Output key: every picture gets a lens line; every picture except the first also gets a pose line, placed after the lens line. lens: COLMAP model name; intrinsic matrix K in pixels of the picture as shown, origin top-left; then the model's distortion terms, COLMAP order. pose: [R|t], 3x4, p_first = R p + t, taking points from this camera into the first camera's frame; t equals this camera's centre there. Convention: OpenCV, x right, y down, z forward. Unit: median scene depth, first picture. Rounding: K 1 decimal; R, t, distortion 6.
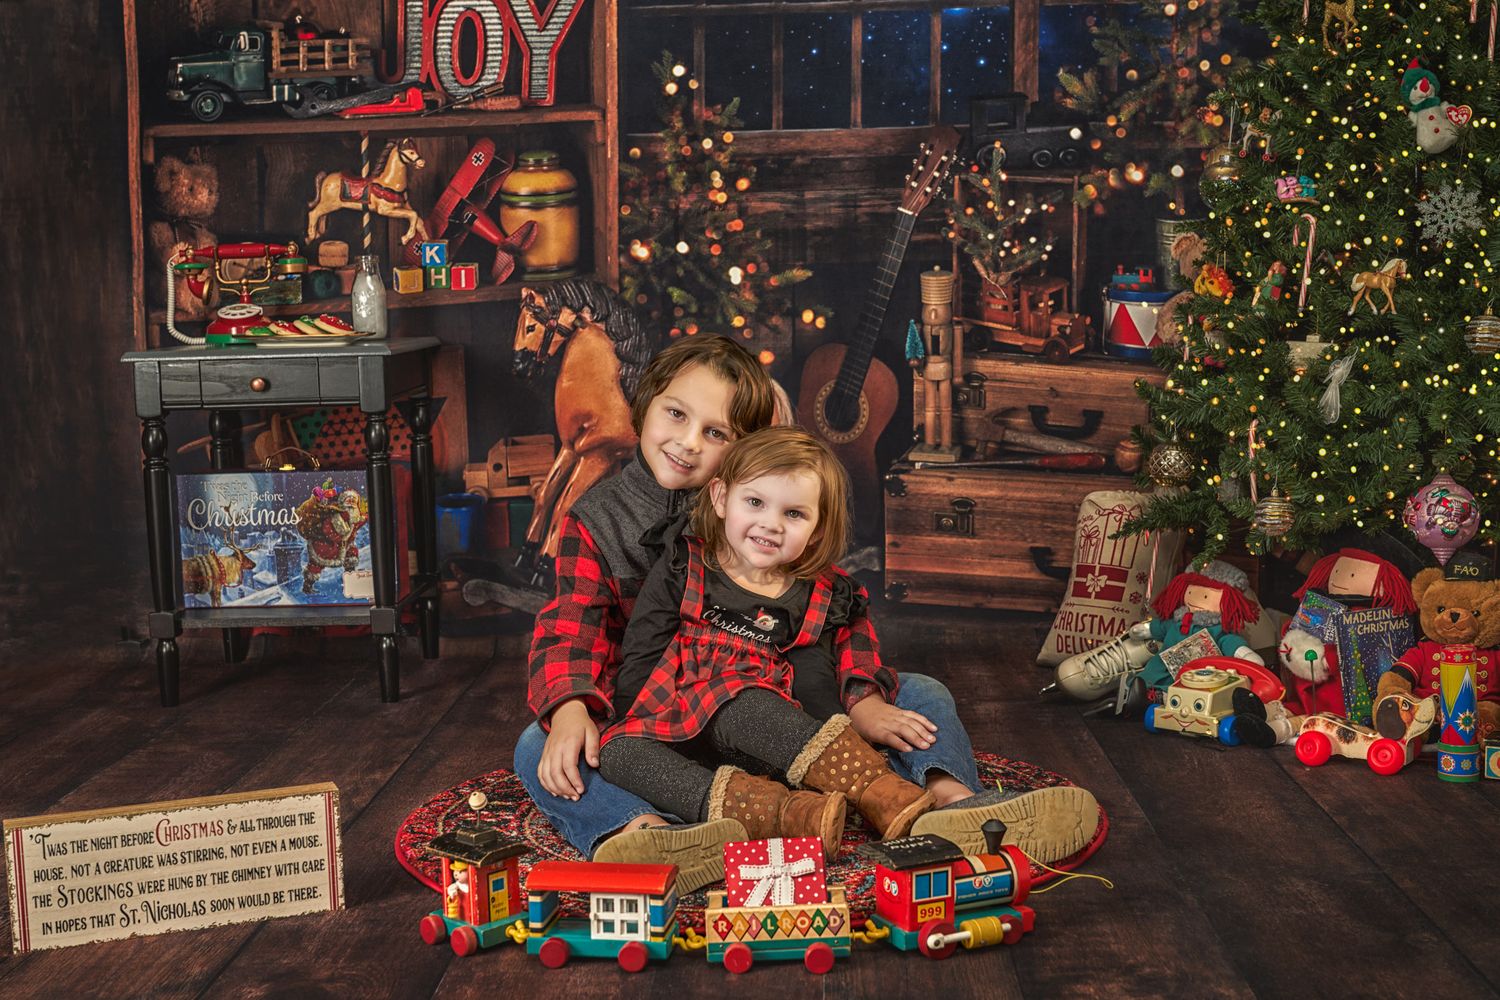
lens RADIAL K [[1901.4, 0, 755.1], [0, 1901.4, 504.8], [0, 0, 1]] dist [-0.000052, 0.000000]
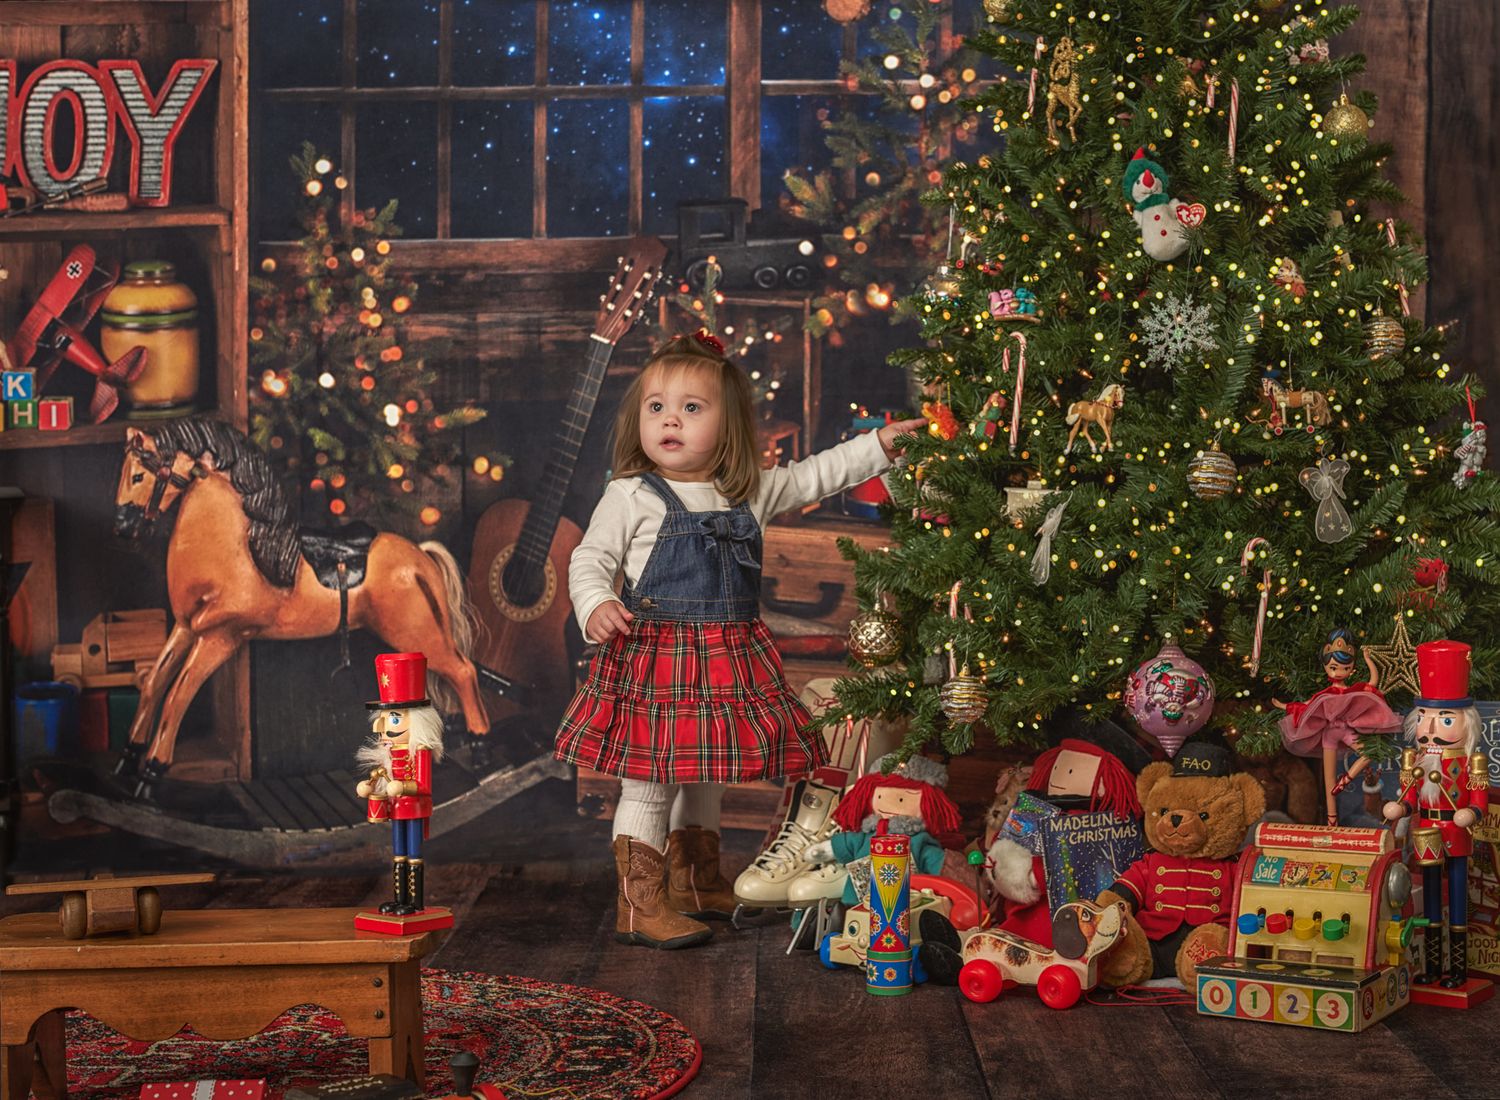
lens RADIAL K [[2303.4, 0, 746.8], [0, 2303.4, 556.0], [0, 0, 1]] dist [0.004560, 0.000000]
pose [[0.998991, 0.005927, 0.044521, 0.099330], [-0.002401, 0.996884, -0.078842, 0.017463], [-0.044849, 0.078655, 0.995892, 0.013732]]
